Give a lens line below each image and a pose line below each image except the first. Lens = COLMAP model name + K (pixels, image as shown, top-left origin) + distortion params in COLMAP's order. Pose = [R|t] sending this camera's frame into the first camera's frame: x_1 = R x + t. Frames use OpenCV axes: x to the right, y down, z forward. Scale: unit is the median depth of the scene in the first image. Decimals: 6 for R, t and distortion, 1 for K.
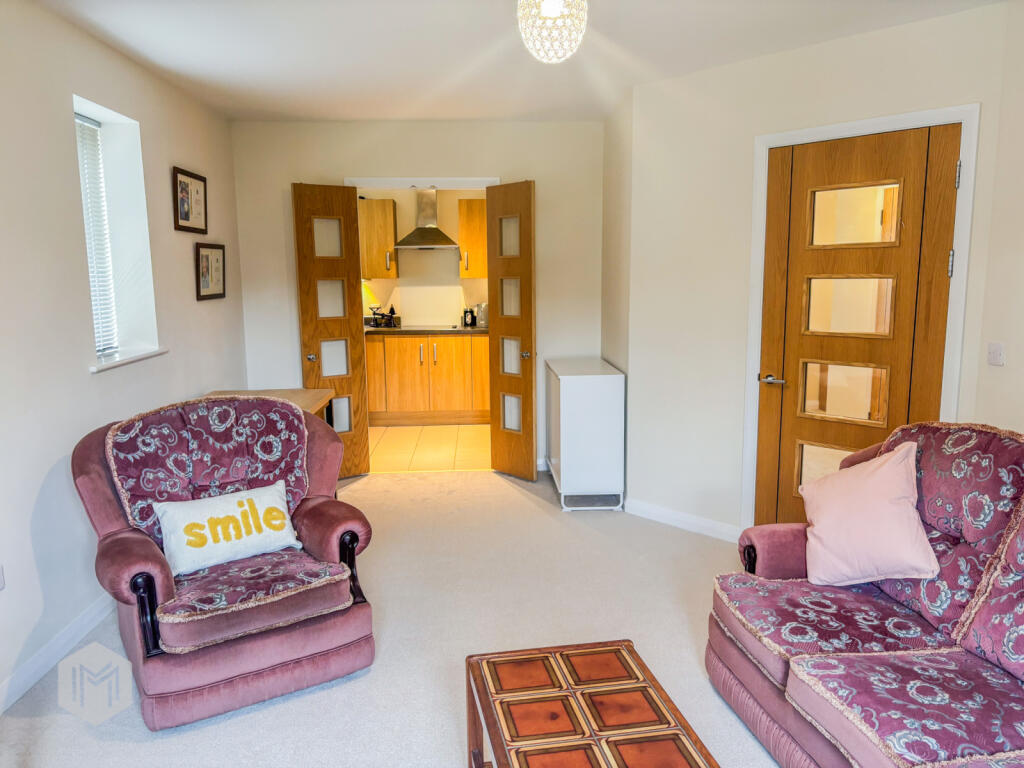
lens RADIAL K [[768.8, 0, 512.5], [0, 768.8, 385.2], [0, 0, 1]] dist [0.064471, -0.001758]
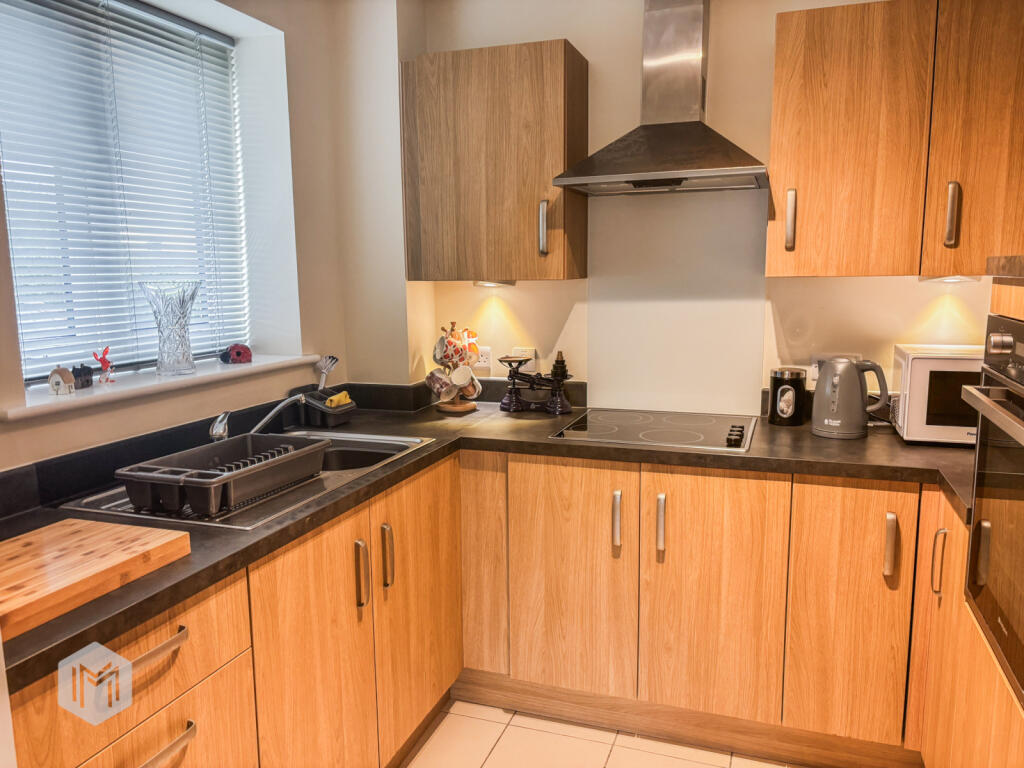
lens RADIAL K [[768.8, 0, 508.7], [0, 768.8, 385.8], [0, 0, 1]] dist [0.064471, -0.001758]
pose [[0.918497, 0.057910, -0.391166, -0.037588], [-0.047919, 0.998229, 0.035263, -0.100511], [0.392515, -0.013644, 0.919645, 0.664689]]
